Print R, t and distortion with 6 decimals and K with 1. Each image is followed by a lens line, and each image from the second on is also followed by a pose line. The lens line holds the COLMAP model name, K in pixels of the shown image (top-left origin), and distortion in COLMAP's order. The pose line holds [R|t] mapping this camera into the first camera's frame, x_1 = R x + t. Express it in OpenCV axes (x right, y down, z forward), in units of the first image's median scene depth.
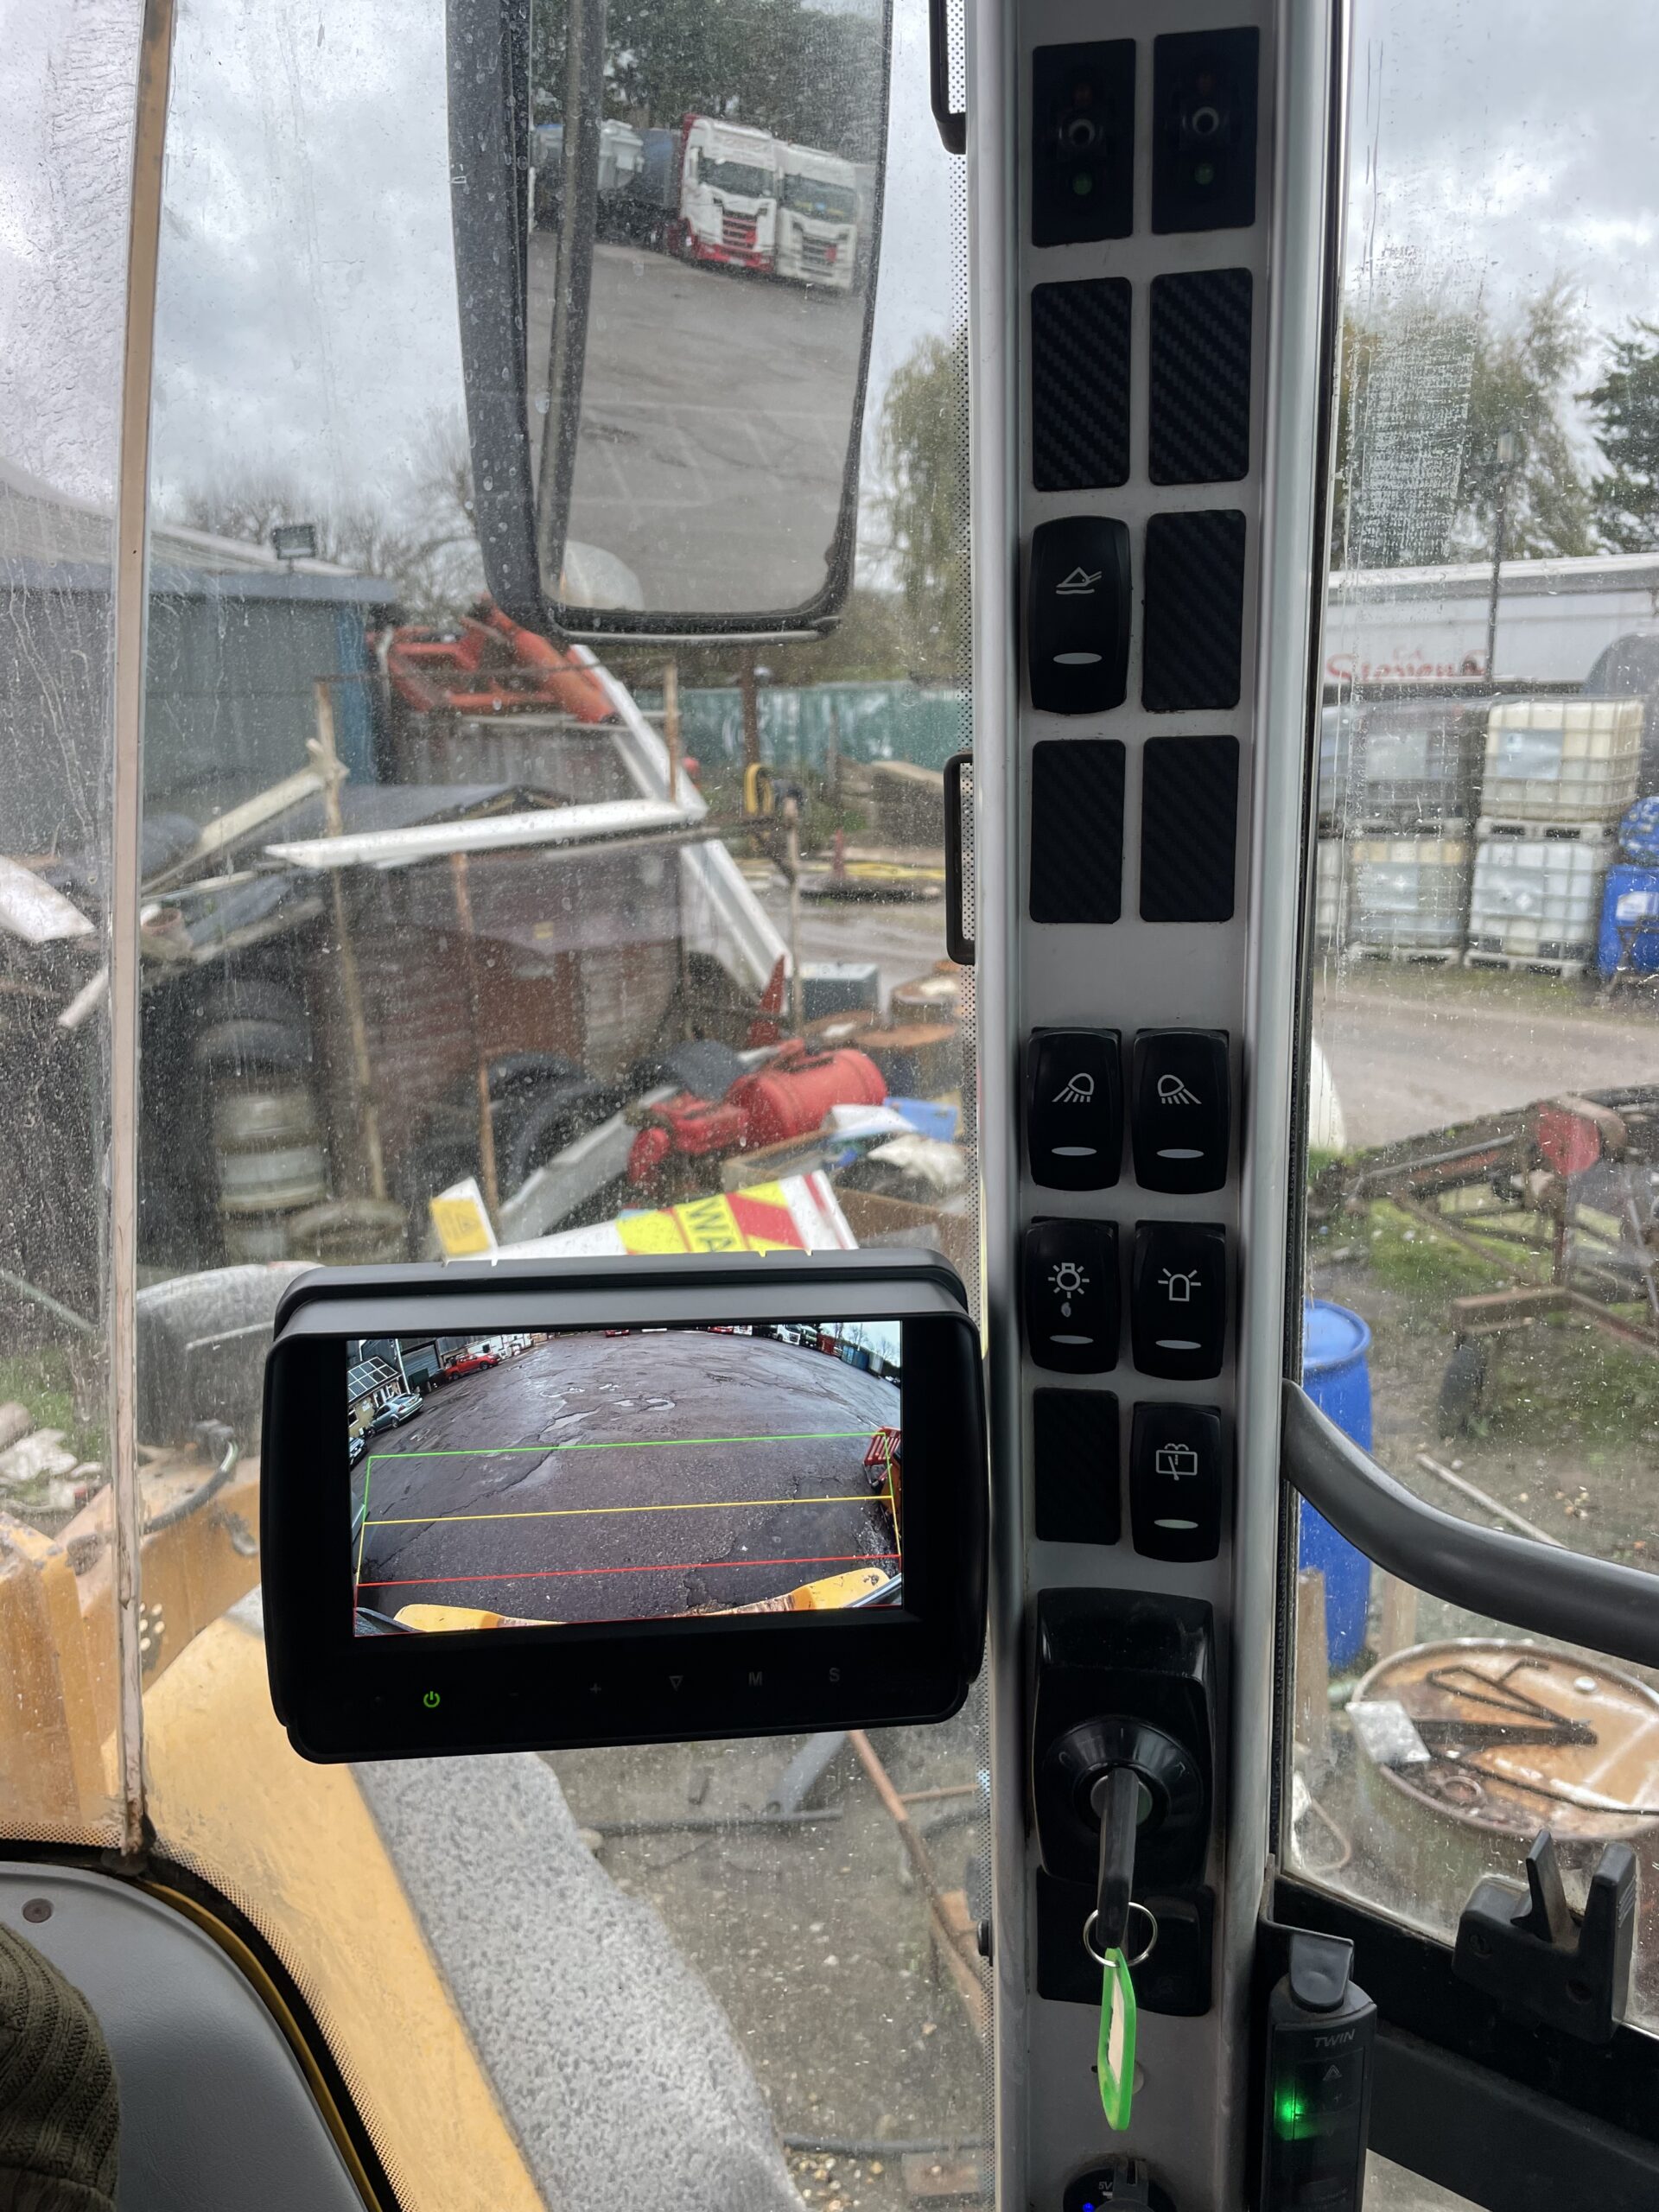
lens RADIAL K [[1732.0, 0, 821.1], [0, 1732.0, 1075.4], [0, 0, 1]] dist [0.070270, -0.133645]
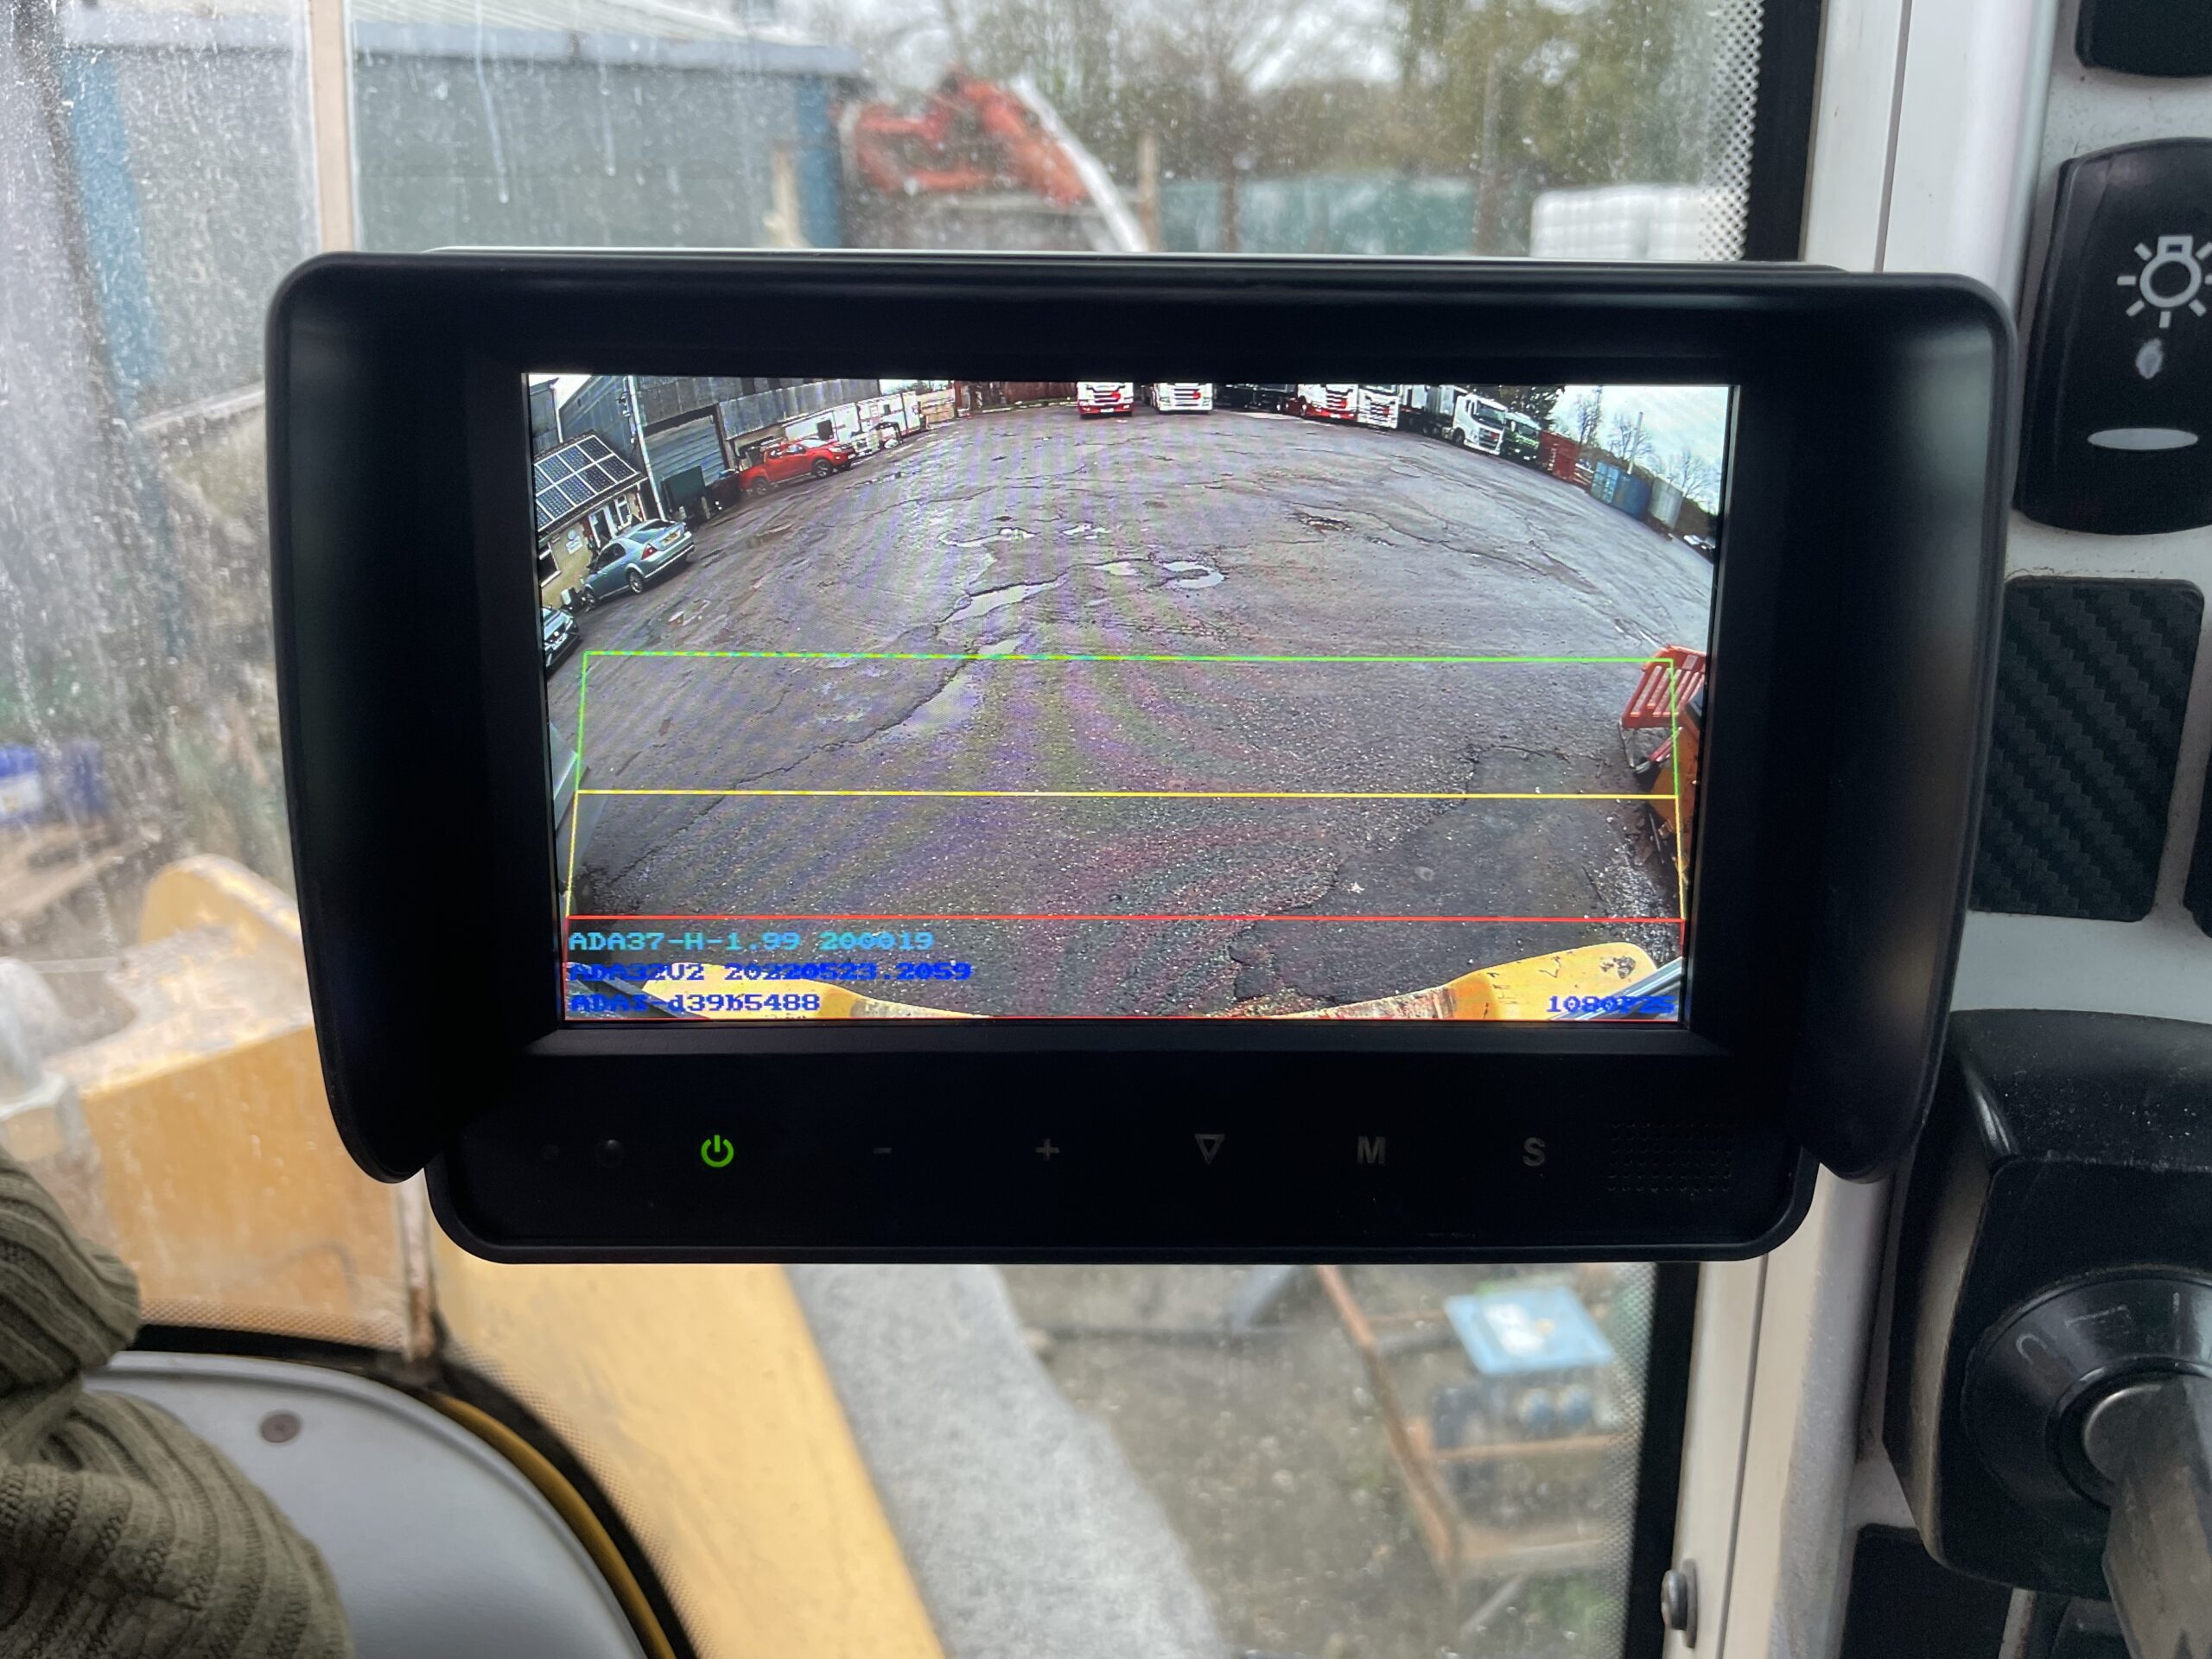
lens RADIAL K [[1732.0, 0, 1106.0], [0, 1732.0, 829.5], [0, 0, 1]] dist [0.070270, -0.133645]
pose [[0.994482, 0.037625, -0.097923, -0.066655], [-0.025015, 0.991594, 0.126949, 0.196364], [0.101877, -0.123799, 0.987064, 0.520535]]
